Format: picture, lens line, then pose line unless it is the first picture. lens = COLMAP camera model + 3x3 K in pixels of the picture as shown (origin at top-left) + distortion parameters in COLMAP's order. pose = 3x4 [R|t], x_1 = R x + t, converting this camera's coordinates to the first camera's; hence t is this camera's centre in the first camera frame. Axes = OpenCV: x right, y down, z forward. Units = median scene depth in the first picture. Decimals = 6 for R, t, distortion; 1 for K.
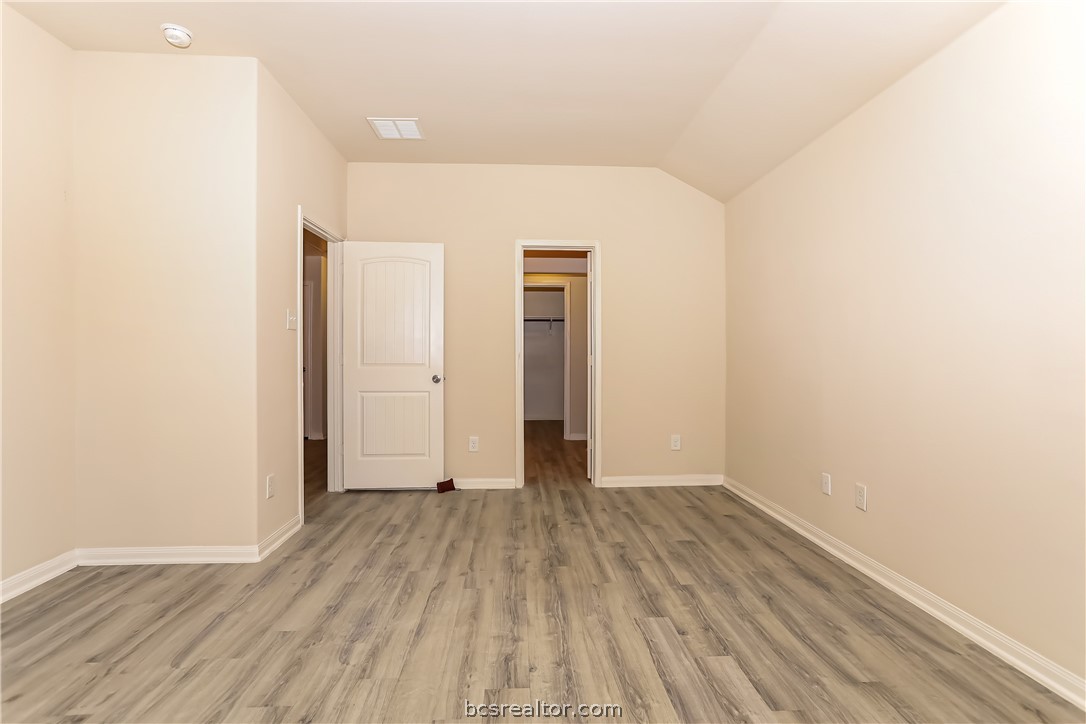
lens RADIAL K [[532.9, 0, 543.8], [0, 532.9, 359.5], [0, 0, 1]] dist [-0.043578, 0.005277]
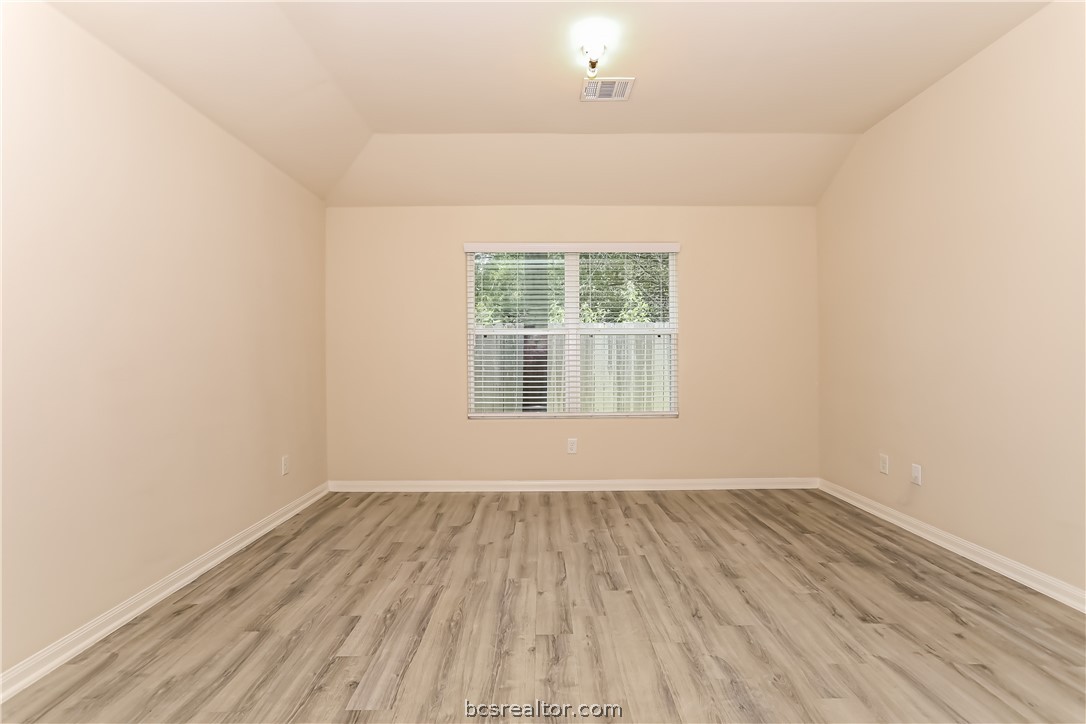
lens RADIAL K [[532.9, 0, 543.4], [0, 532.9, 359.0], [0, 0, 1]] dist [-0.043578, 0.005277]
pose [[-0.998867, 0.005303, 0.047286, -0.094919], [0.005908, 0.999902, 0.012667, -0.016934], [-0.047214, 0.012932, -0.998801, 1.997057]]
